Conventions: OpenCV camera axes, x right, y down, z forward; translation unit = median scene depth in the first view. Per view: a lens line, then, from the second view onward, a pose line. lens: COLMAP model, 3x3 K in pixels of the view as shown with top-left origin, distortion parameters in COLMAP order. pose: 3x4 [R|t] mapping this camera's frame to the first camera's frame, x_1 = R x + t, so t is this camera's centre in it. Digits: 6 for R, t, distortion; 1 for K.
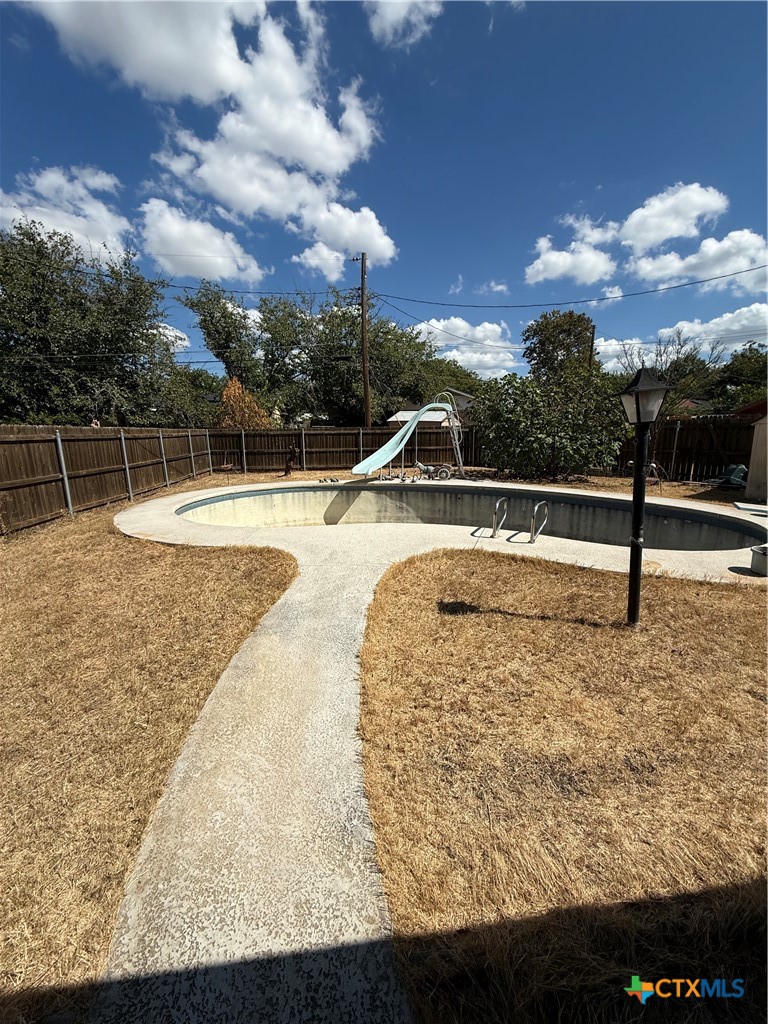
lens RADIAL K [[404.3, 0, 384.9], [0, 404.3, 507.8], [0, 0, 1]] dist [-0.002035, 0.000442]
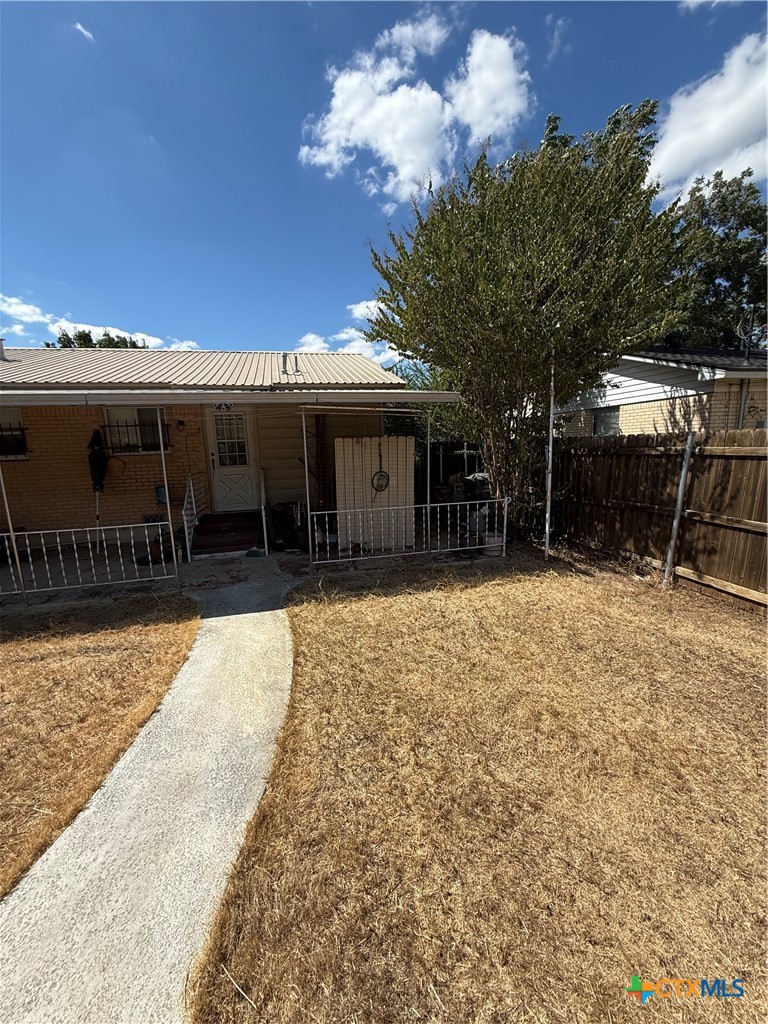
lens RADIAL K [[403.5, 0, 385.3], [0, 403.5, 508.3], [0, 0, 1]] dist [-0.000443, 0.000211]
pose [[-0.991284, 0.057119, -0.118714, -0.328489], [0.014615, 0.943238, 0.331797, -0.255385], [0.130928, 0.327170, -0.935851, 1.146213]]
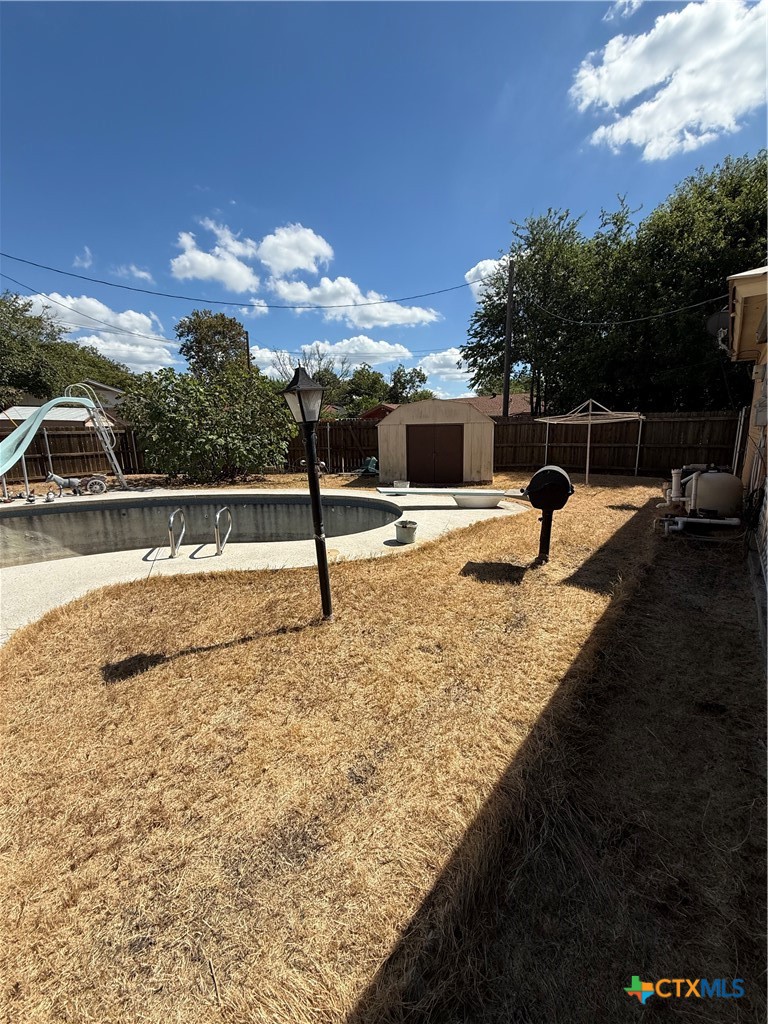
lens RADIAL K [[404.3, 0, 384.9], [0, 404.3, 507.8], [0, 0, 1]] dist [-0.002035, 0.000442]
pose [[0.725305, -0.133243, 0.675410, 0.039879], [0.135037, 0.989568, 0.050207, -0.015184], [-0.675053, 0.054790, 0.735732, 0.087735]]
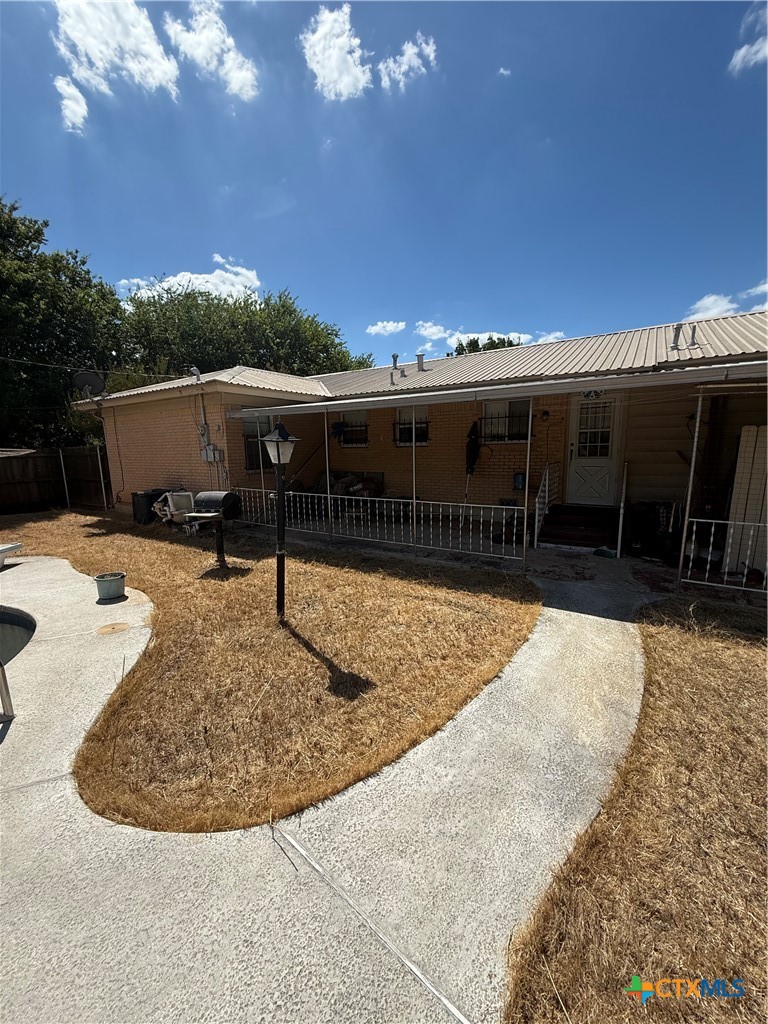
lens RADIAL K [[404.3, 0, 384.9], [0, 404.3, 507.8], [0, 0, 1]] dist [-0.002035, 0.000442]
pose [[-0.773929, -0.076490, 0.628636, -0.296032], [0.139946, 0.947478, 0.287576, -0.255620], [-0.617615, 0.310539, -0.722577, 1.146253]]
